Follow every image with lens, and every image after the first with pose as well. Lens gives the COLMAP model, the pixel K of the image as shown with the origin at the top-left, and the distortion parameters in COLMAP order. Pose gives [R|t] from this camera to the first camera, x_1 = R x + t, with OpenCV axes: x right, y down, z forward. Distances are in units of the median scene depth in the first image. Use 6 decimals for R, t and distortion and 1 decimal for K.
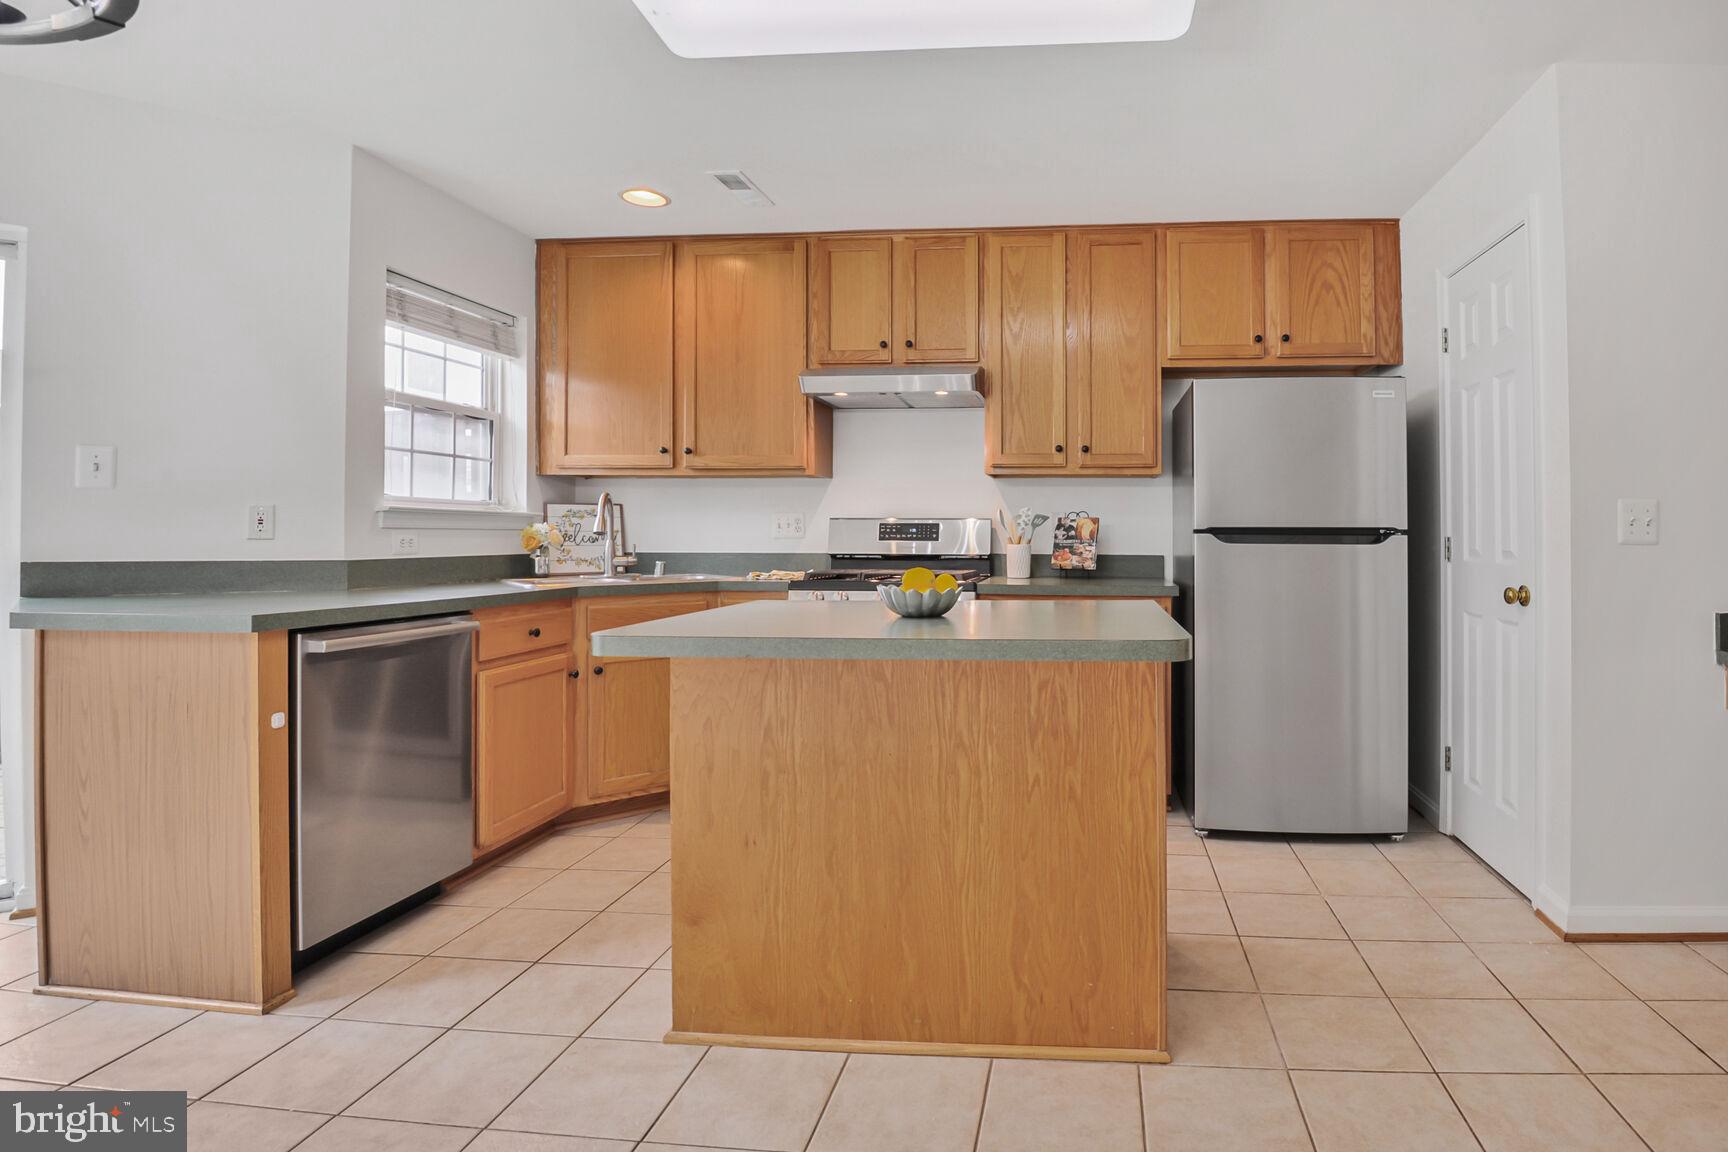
lens RADIAL K [[878.2, 0, 1030.2], [0, 878.2, 515.9], [0, 0, 1]] dist [-0.015159, -0.008882]
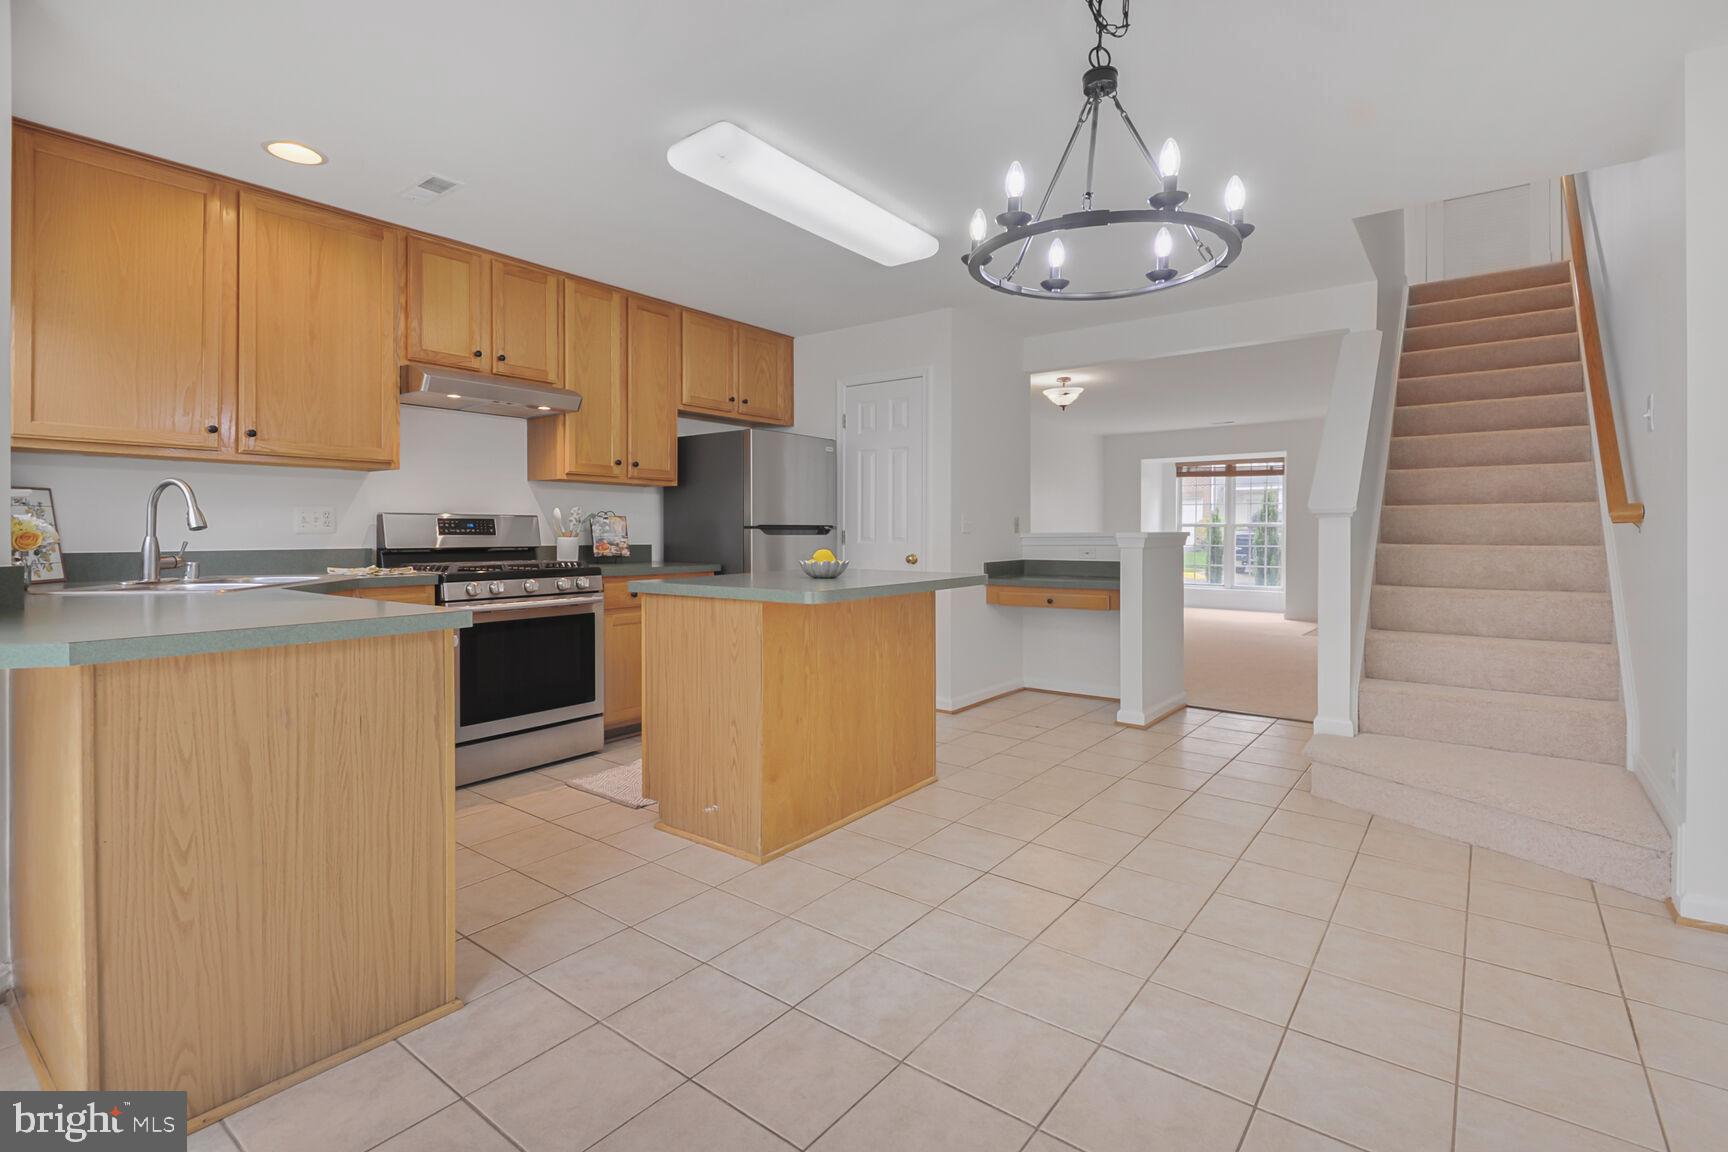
lens RADIAL K [[800.9, 0, 863.7], [0, 800.9, 539.6], [0, 0, 1]] dist [0.015967, -0.000769]
pose [[0.551103, -0.011325, 0.834361, -0.760281], [-0.016722, 0.999557, 0.024613, 0.001340], [-0.834270, -0.027516, 0.550669, 0.049382]]
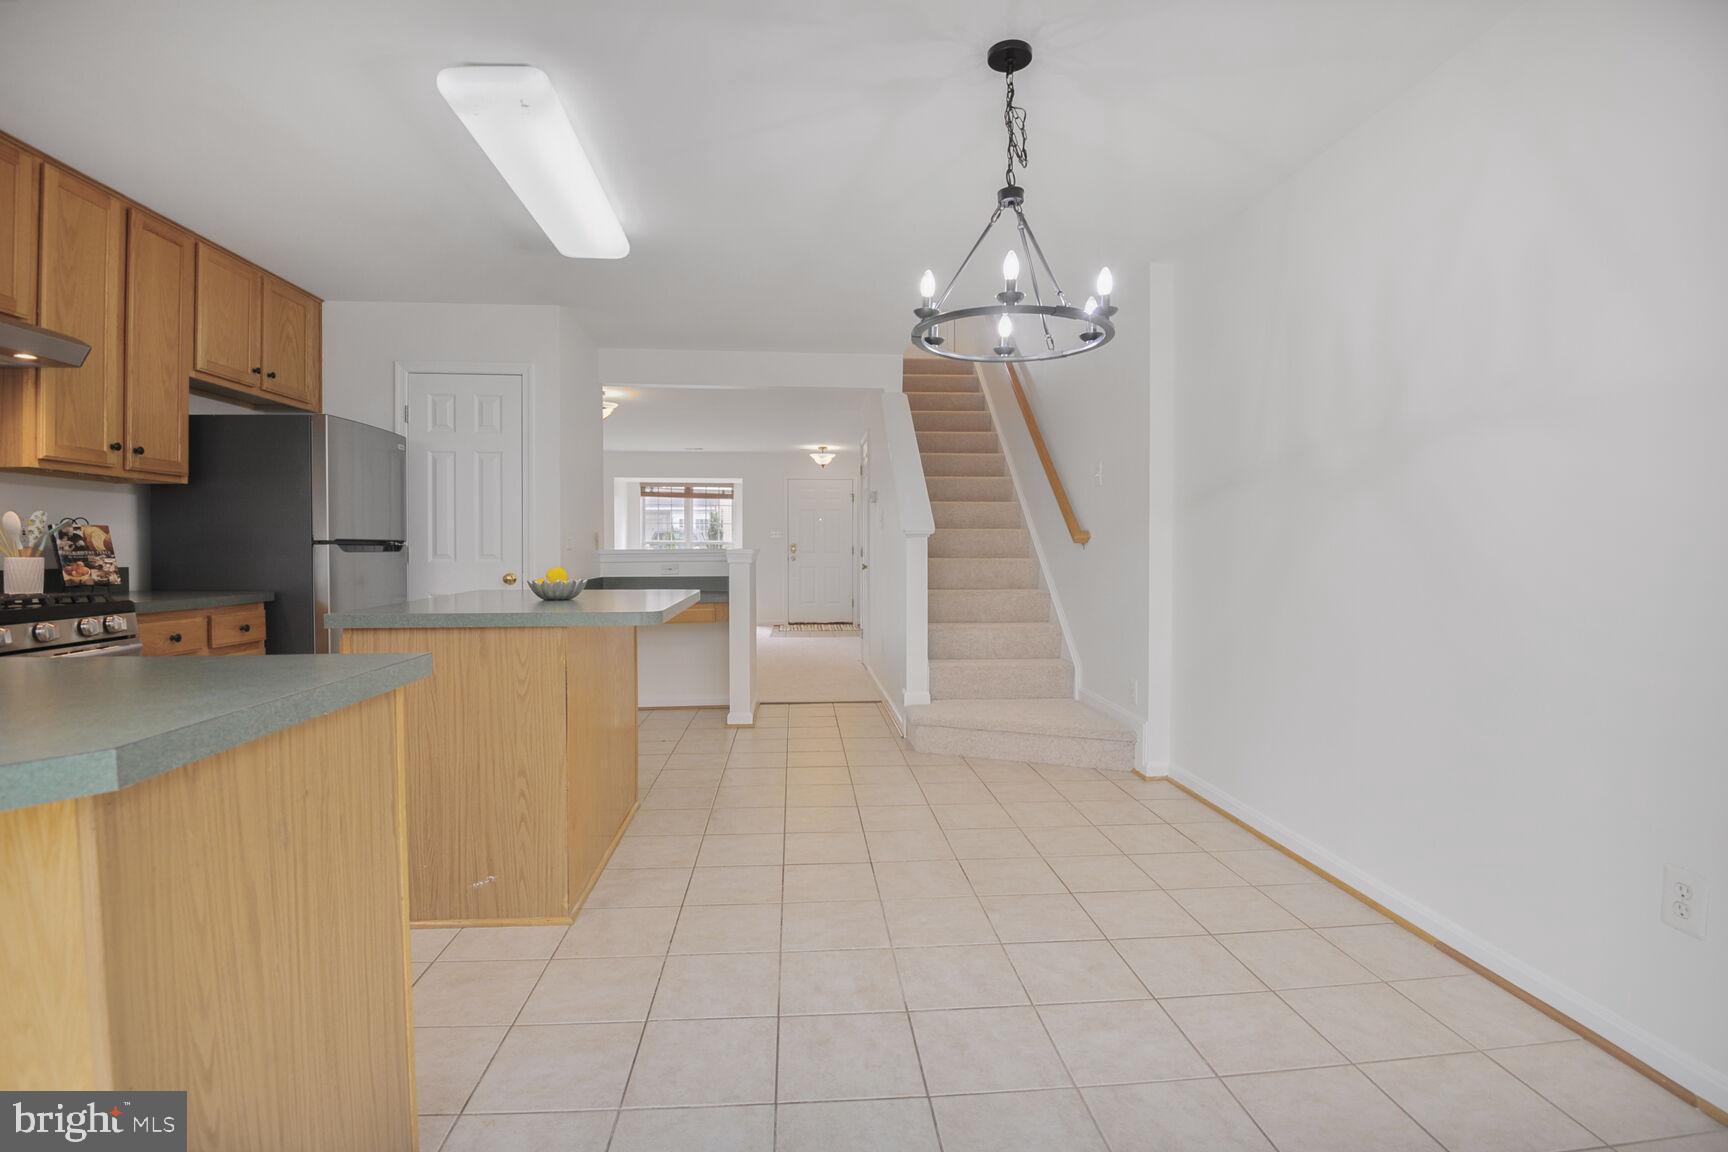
lens RADIAL K [[814.0, 0, 864.0], [0, 814.0, 576.0], [0, 0, 1]] dist [-0.034214, -0.009091]
pose [[-0.163628, -0.035443, 0.985885, -0.871380], [-0.023388, 0.999213, 0.032040, 0.009913], [-0.986245, -0.017815, -0.164328, 0.394106]]
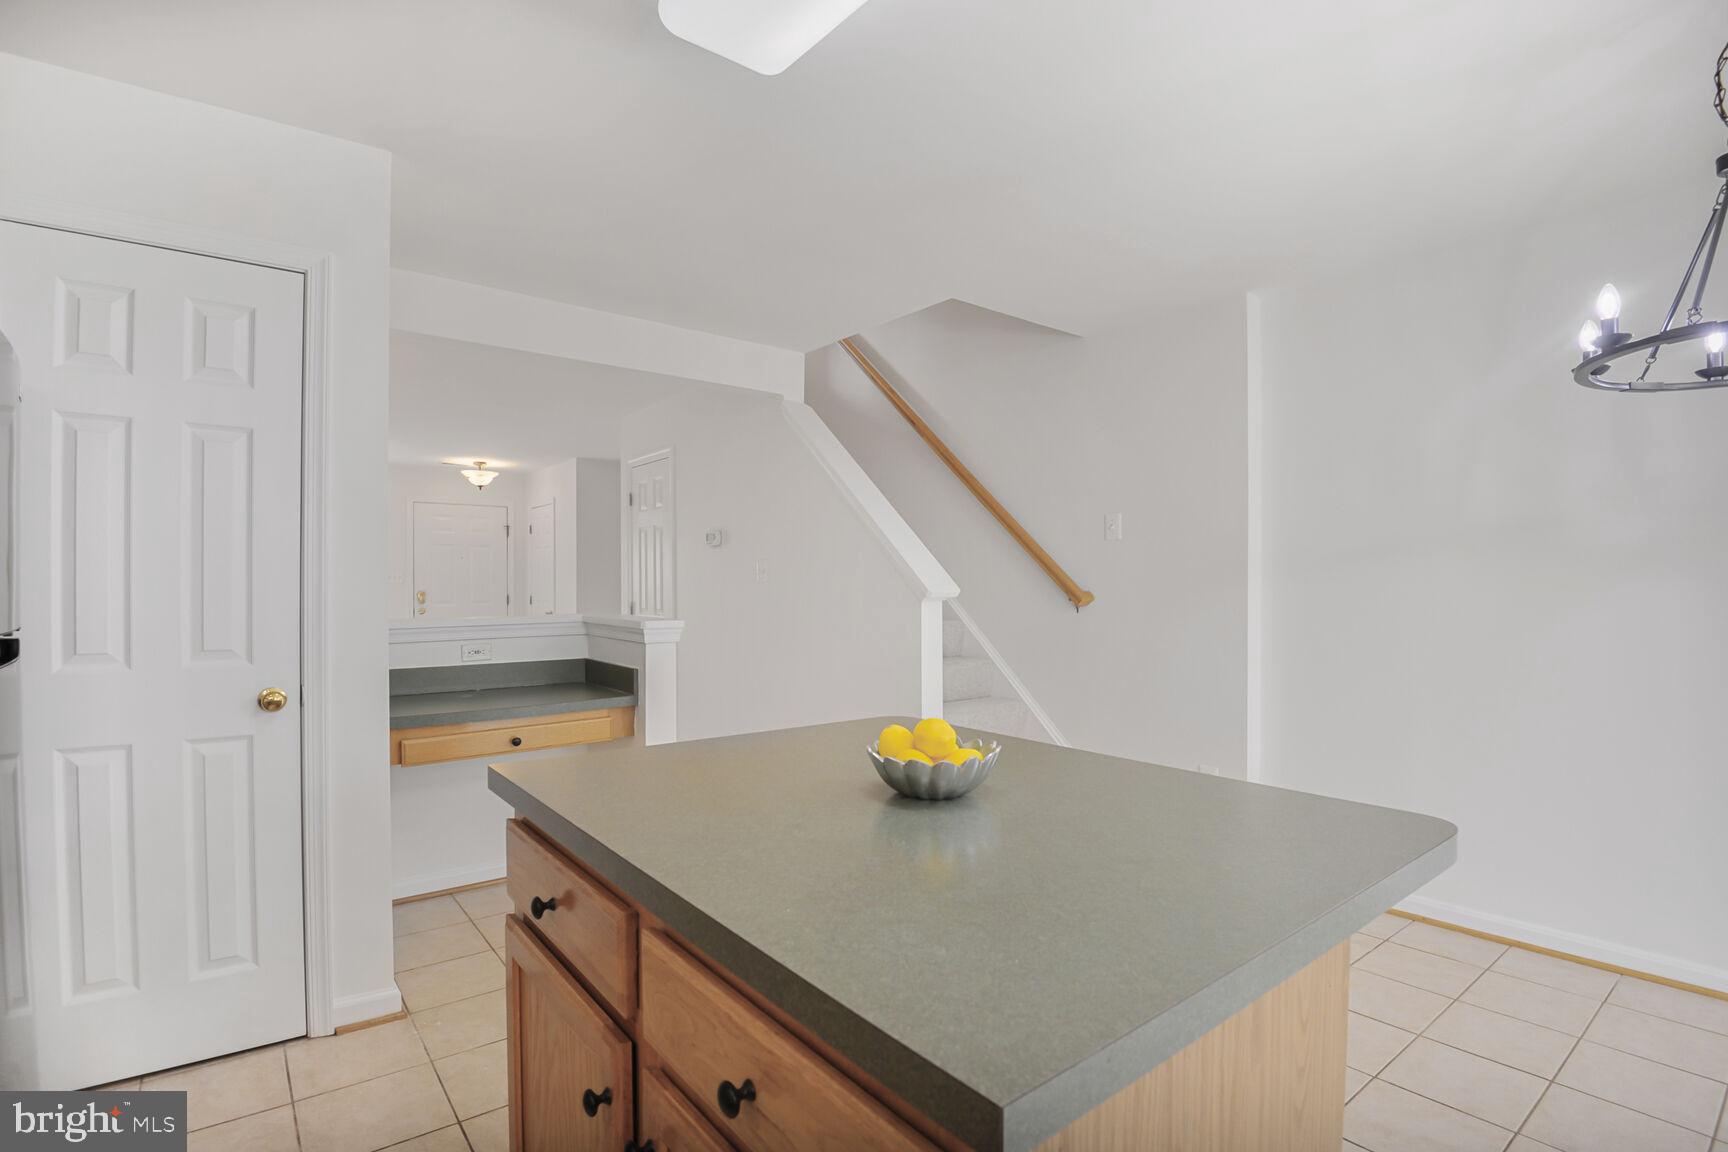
lens RADIAL K [[833.7, 0, 859.1], [0, 833.7, 587.0], [0, 0, 1]] dist [0.000276, -0.009653]
pose [[-0.674833, -0.005855, 0.737947, -0.303916], [-0.021455, 0.999701, -0.011688, -0.015645], [-0.737659, -0.023720, -0.674757, 0.807565]]
